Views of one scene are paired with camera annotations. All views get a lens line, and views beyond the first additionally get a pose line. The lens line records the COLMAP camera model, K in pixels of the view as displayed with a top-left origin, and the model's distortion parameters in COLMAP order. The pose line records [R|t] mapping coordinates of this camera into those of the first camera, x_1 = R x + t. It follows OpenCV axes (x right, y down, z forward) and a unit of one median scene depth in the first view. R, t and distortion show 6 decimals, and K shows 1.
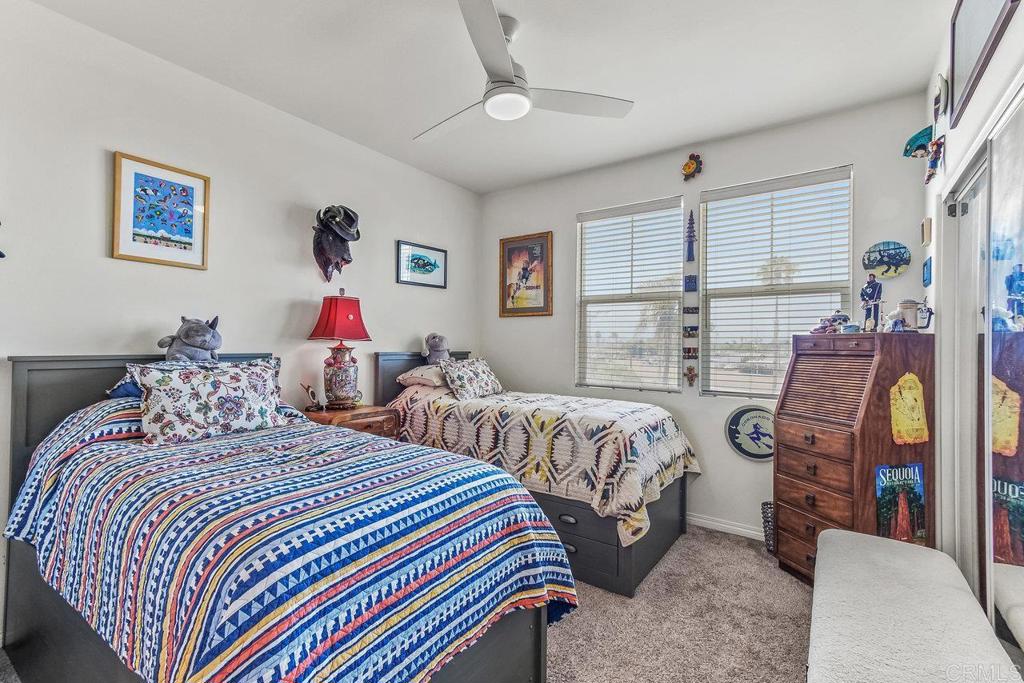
lens RADIAL K [[456.2, 0, 511.4], [0, 456.2, 334.7], [0, 0, 1]] dist [0.003294, 0.000388]
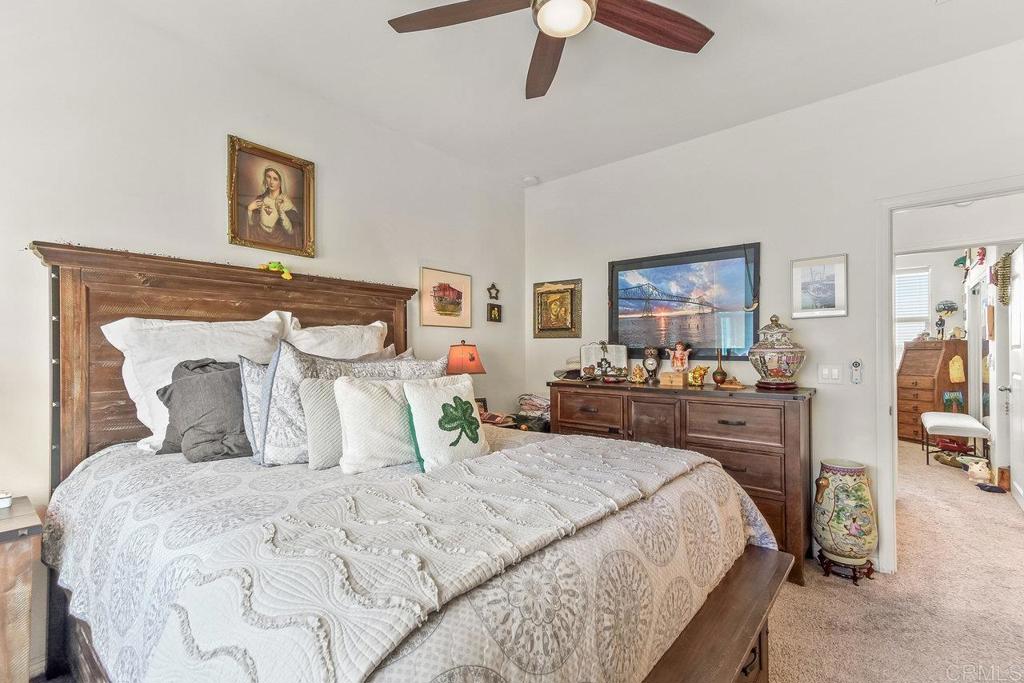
lens RADIAL K [[456.2, 0, 511.2], [0, 456.2, 347.0], [0, 0, 1]] dist [0.003294, 0.000388]
pose [[0.997351, -0.016259, -0.070901, -1.367480], [0.016815, 0.999832, 0.007243, -0.024415], [0.070771, -0.008416, 0.997457, -1.648869]]
